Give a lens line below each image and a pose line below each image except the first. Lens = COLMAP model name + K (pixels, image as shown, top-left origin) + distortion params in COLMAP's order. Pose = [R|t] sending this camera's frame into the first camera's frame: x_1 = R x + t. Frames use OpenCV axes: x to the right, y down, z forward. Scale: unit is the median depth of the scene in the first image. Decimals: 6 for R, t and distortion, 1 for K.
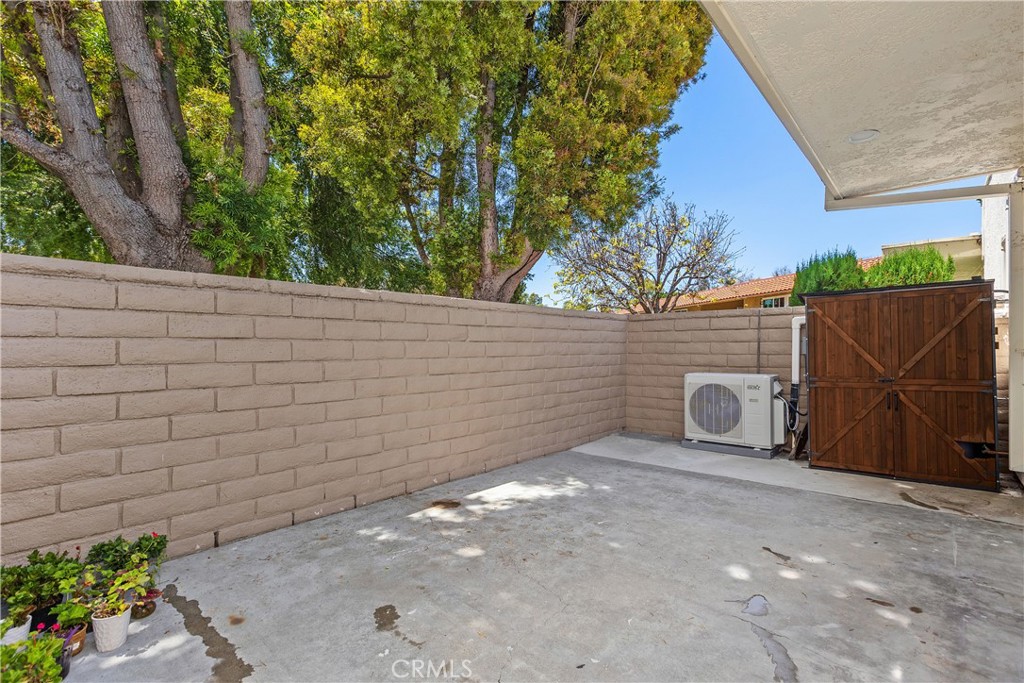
lens RADIAL K [[456.2, 0, 512.0], [0, 456.2, 341.5], [0, 0, 1]] dist [0.000825, -0.000475]
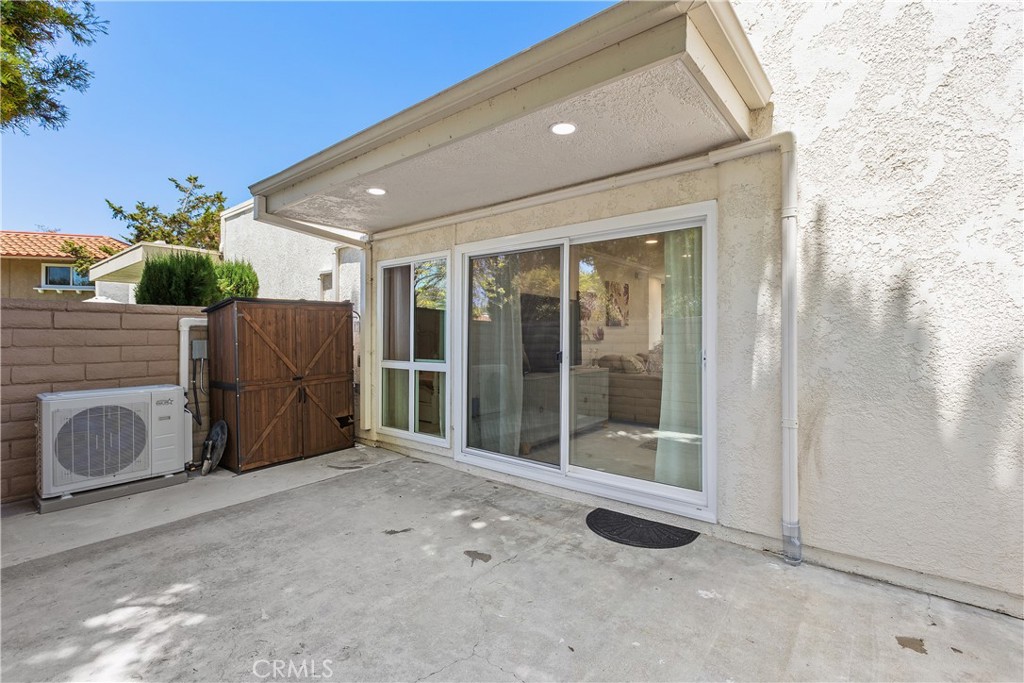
lens RADIAL K [[468.5, 0, 511.1], [0, 468.5, 326.7], [0, 0, 1]] dist [-0.001230, -0.000251]
pose [[-0.063682, 0.020599, 0.997758, -0.473166], [-0.008865, 0.999736, -0.021206, -0.031068], [-0.997931, -0.010195, -0.063482, 0.569362]]
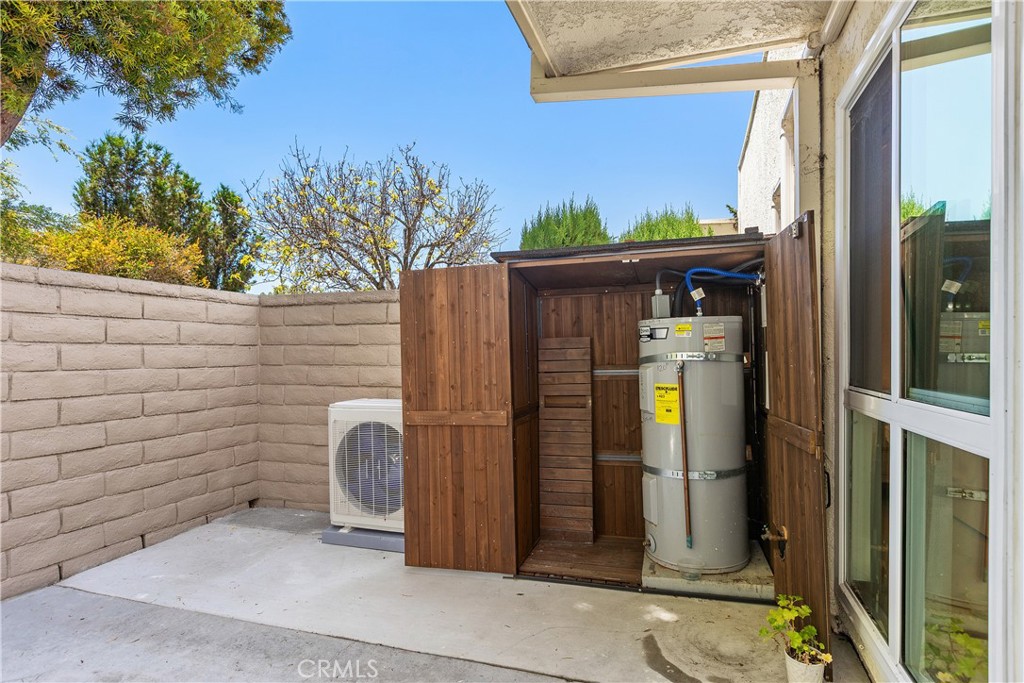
lens RADIAL K [[532.9, 0, 513.8], [0, 532.9, 333.9], [0, 0, 1]] dist [-0.000888, -0.000165]
pose [[0.911038, 0.013380, 0.412105, 0.458774], [-0.003777, 0.999702, -0.024108, 0.005036], [-0.412305, 0.020407, 0.910817, 0.495640]]
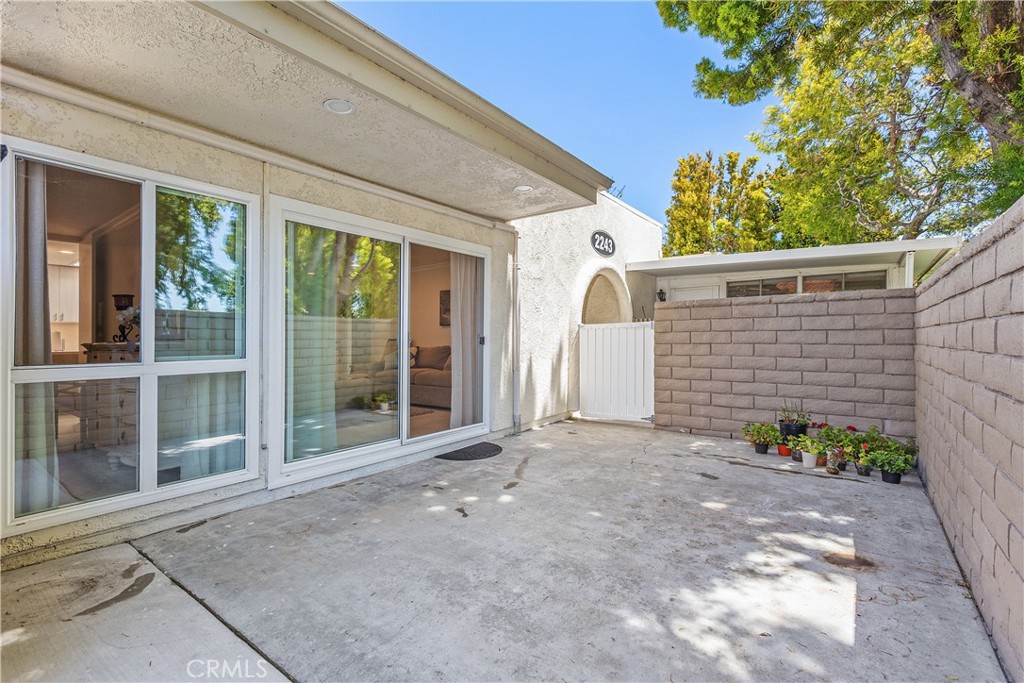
lens RADIAL K [[456.2, 0, 512.0], [0, 456.2, 341.5], [0, 0, 1]] dist [0.000825, -0.000475]
pose [[-0.994525, 0.011643, -0.103847, 0.404463], [0.012452, 0.999897, -0.007139, 0.024585], [0.103753, -0.008393, -0.994568, 1.556781]]
